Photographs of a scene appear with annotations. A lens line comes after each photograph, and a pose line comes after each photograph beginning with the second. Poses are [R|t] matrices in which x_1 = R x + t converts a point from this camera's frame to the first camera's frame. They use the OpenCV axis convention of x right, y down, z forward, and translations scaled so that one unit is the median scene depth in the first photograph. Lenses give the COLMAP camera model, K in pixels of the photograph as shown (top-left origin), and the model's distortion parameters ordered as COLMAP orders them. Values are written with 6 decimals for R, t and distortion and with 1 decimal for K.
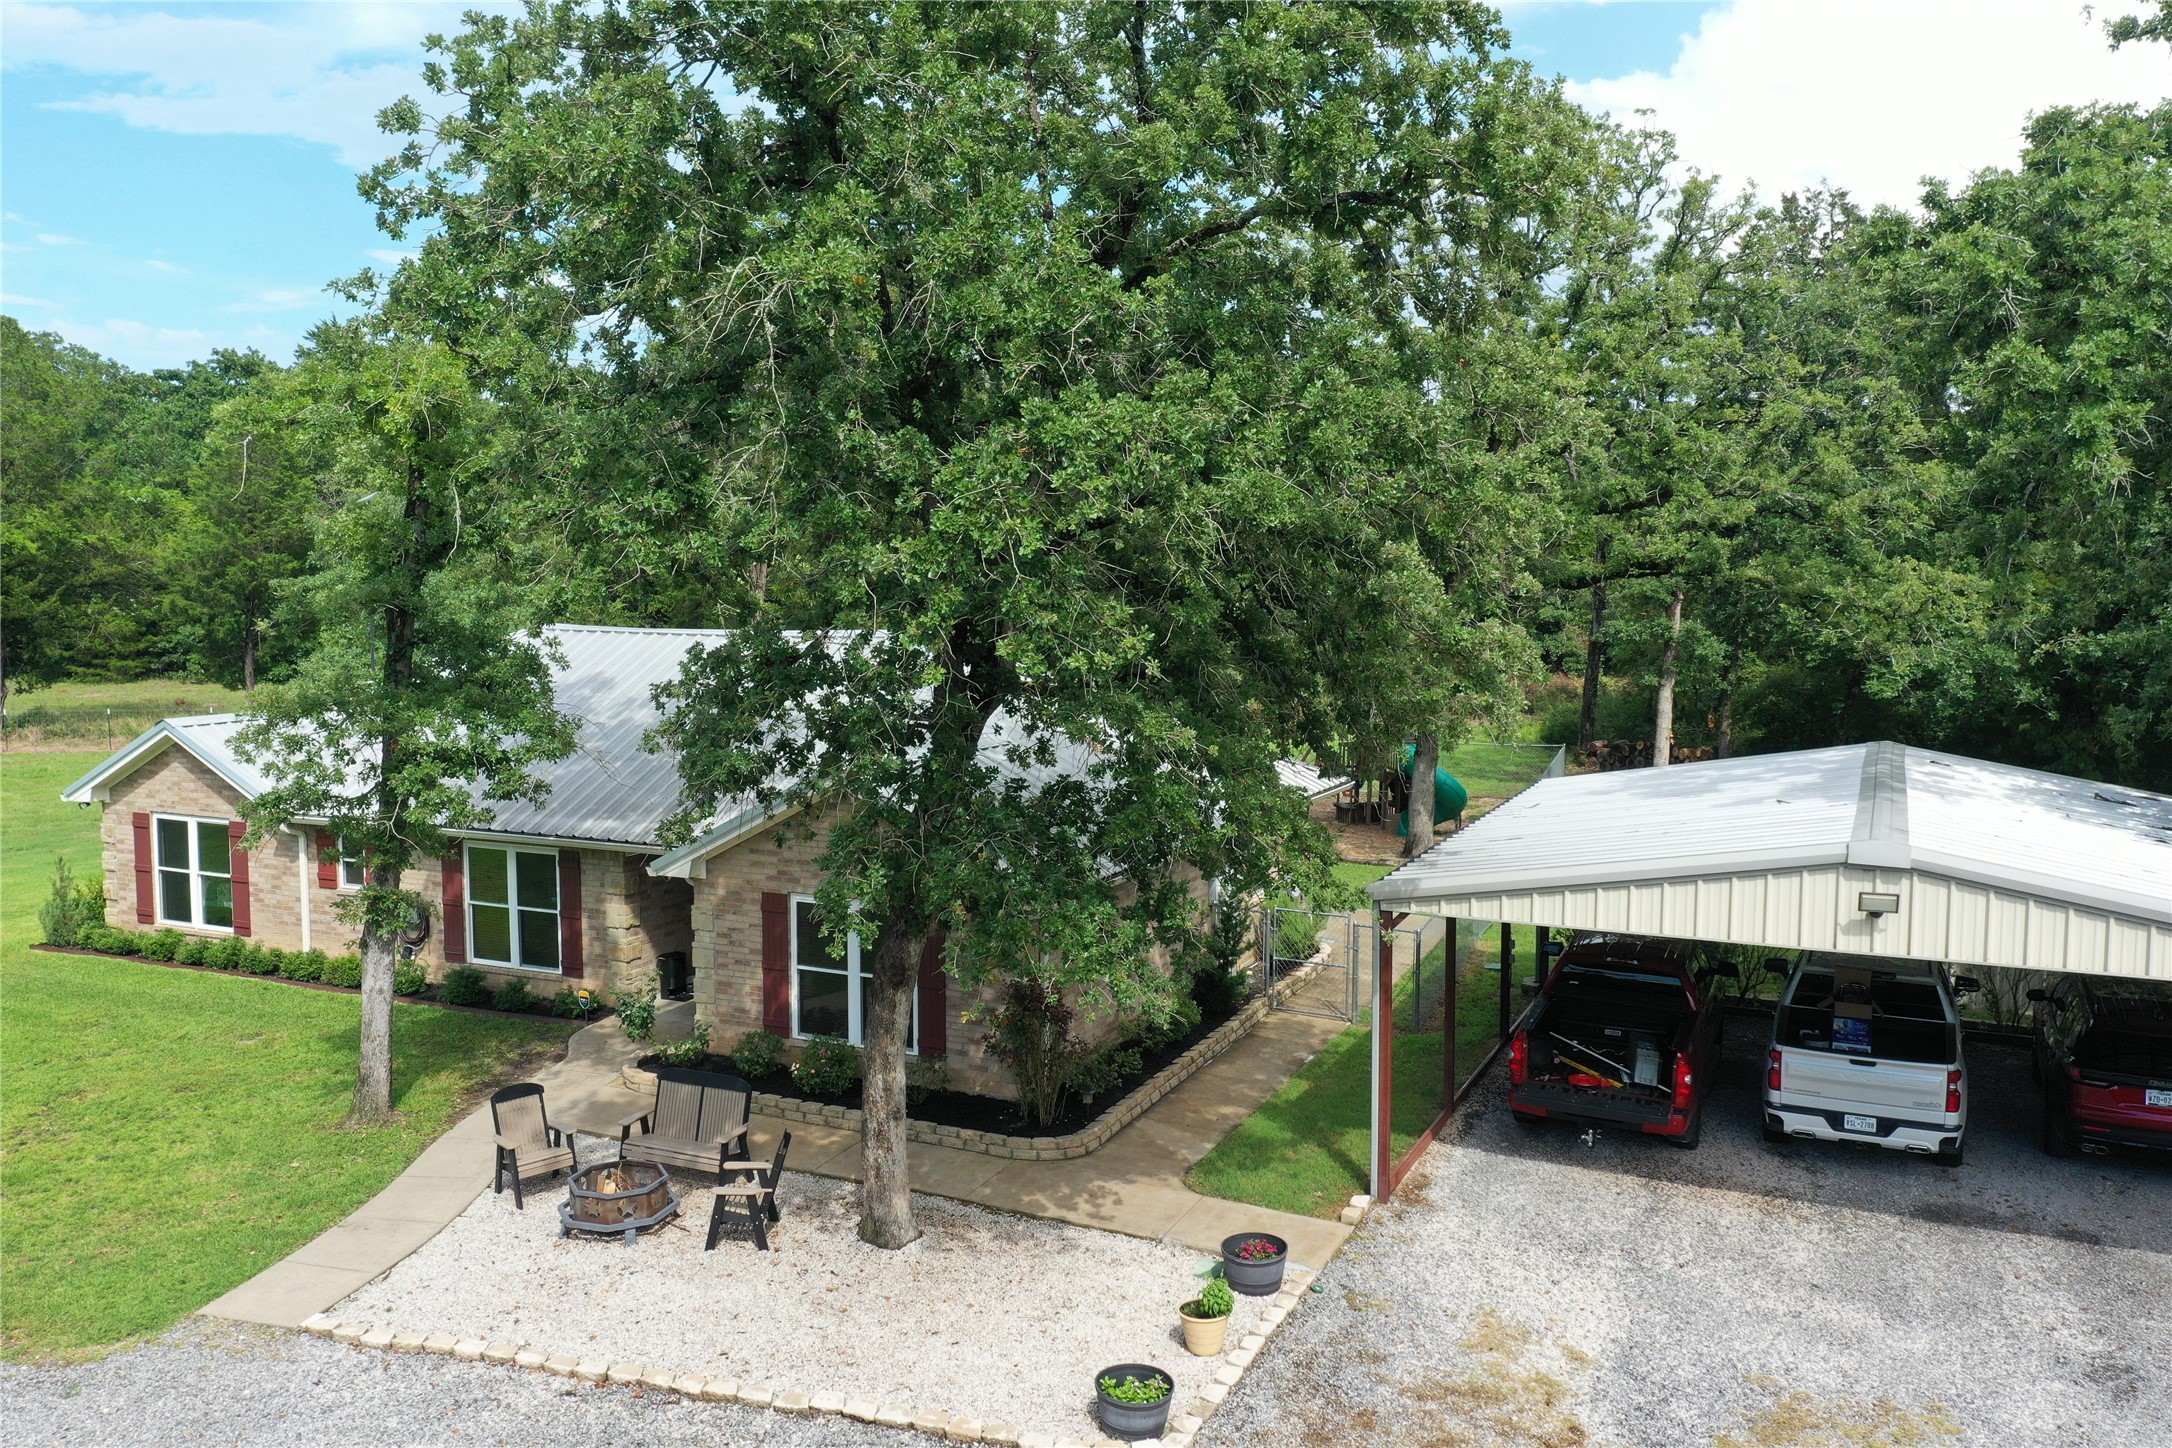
lens RADIAL K [[1764.0, 0, 1094.8], [0, 1764.0, 720.4], [0, 0, 1]] dist [0.017038, -0.005753]
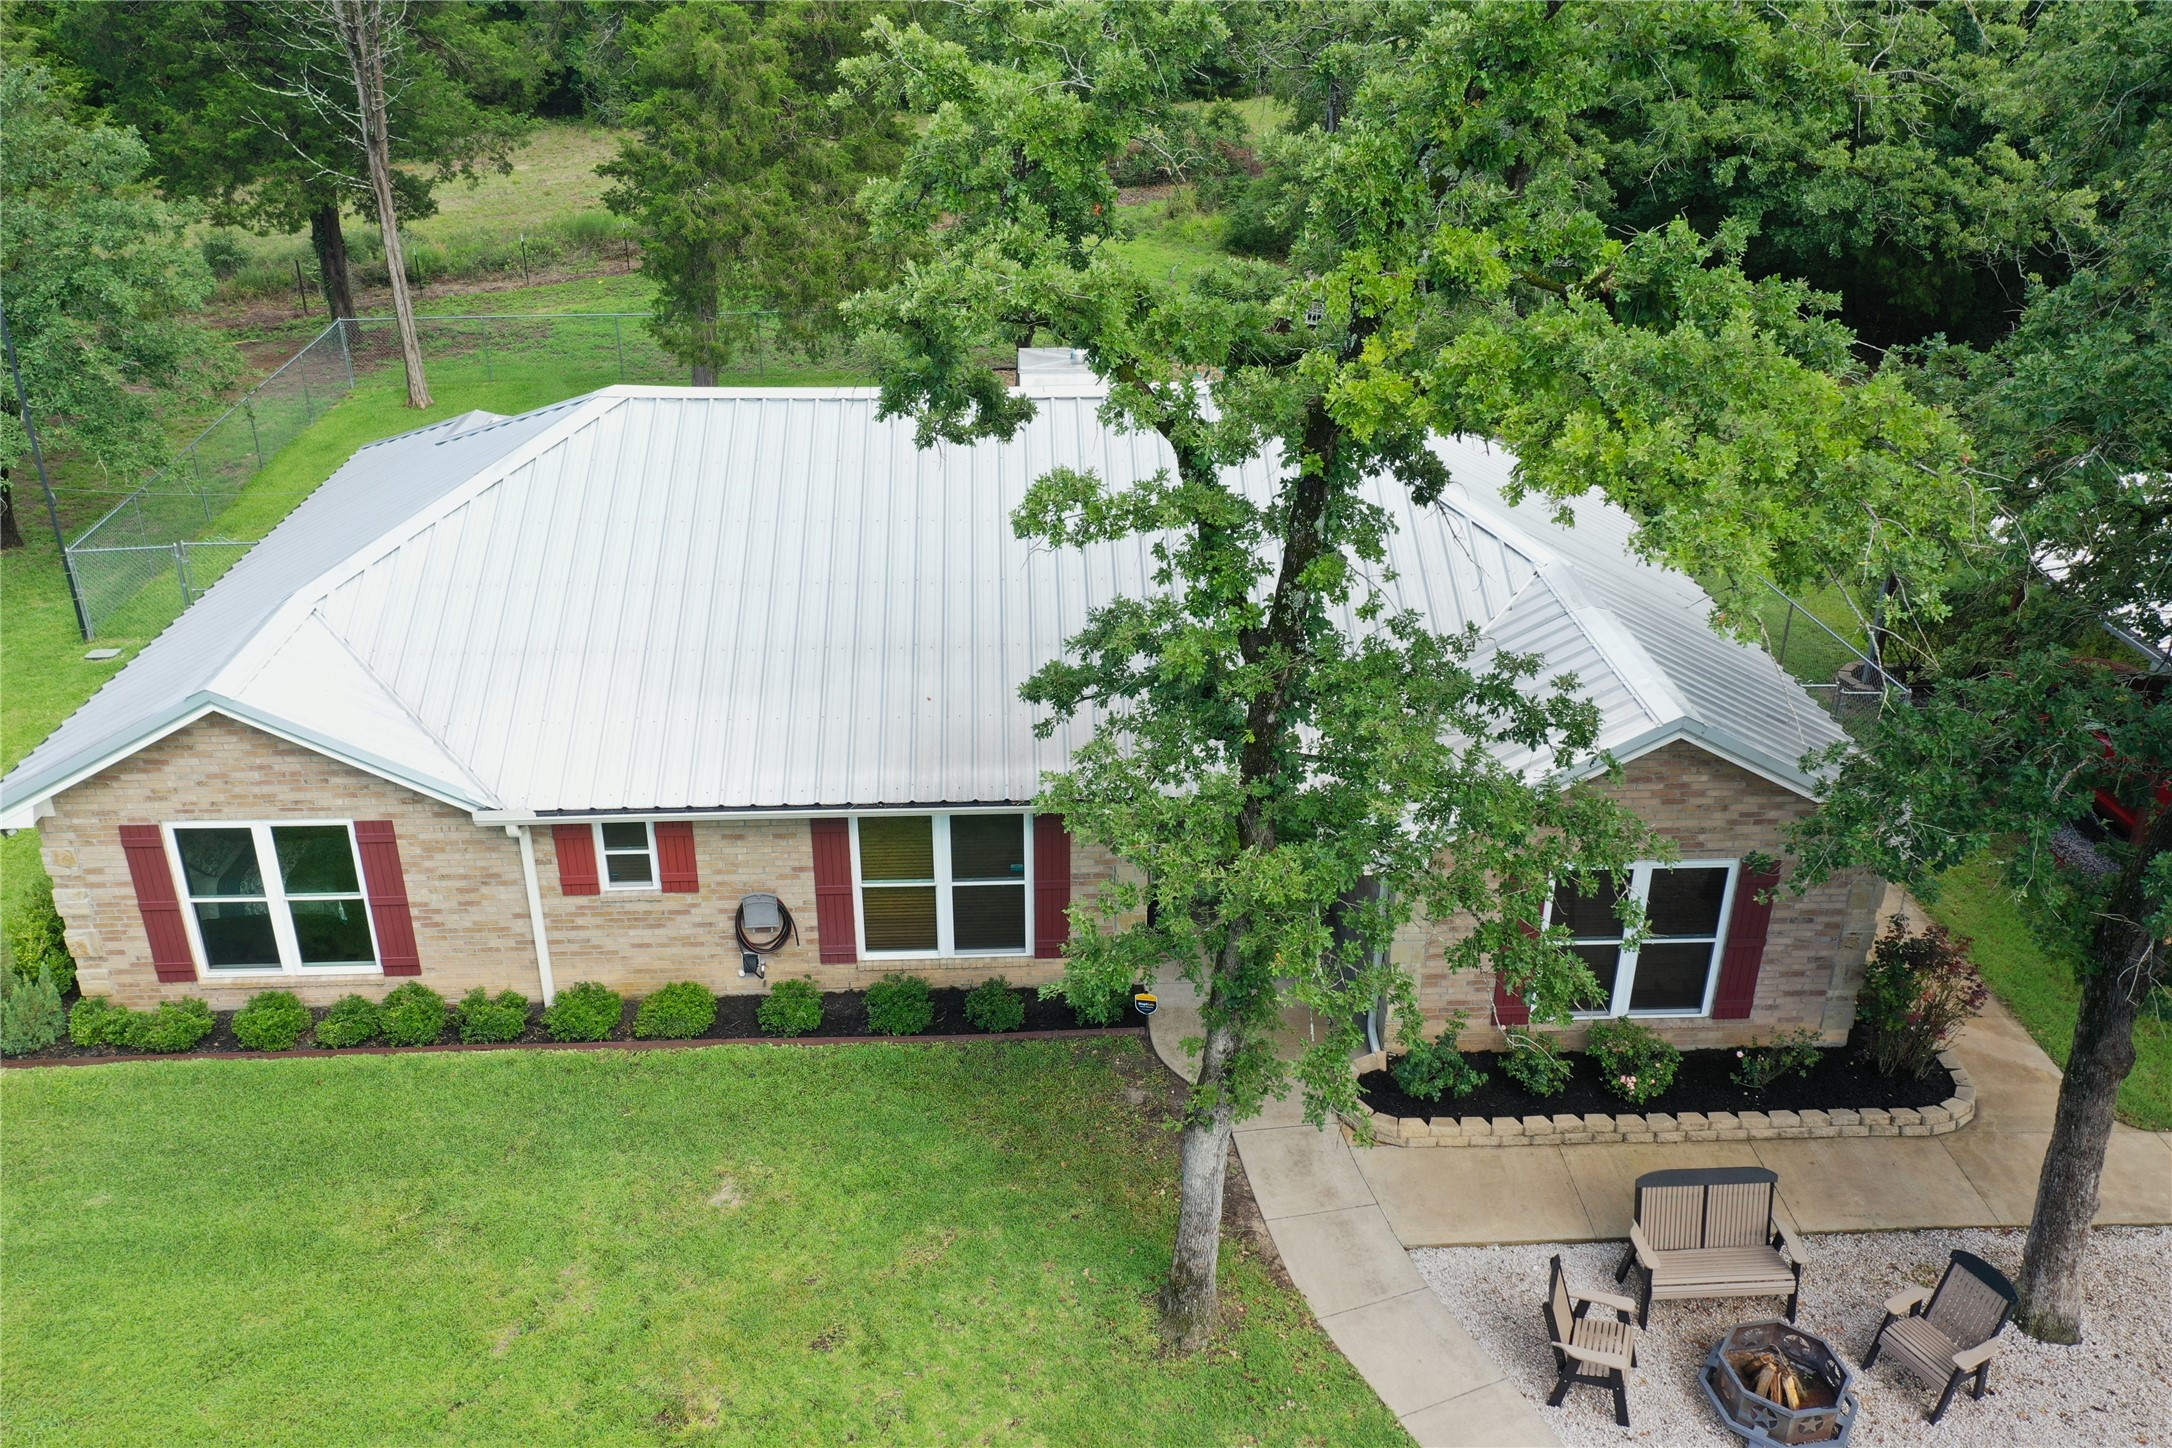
lens RADIAL K [[1764.0, 0, 1059.7], [0, 1764.0, 678.1], [0, 0, 1]] dist [0.017038, -0.005753]
pose [[0.880931, -0.194674, 0.431350, -0.582003], [0.039921, 0.938793, 0.342161, -0.214969], [-0.471558, -0.284200, 0.834783, 0.410203]]
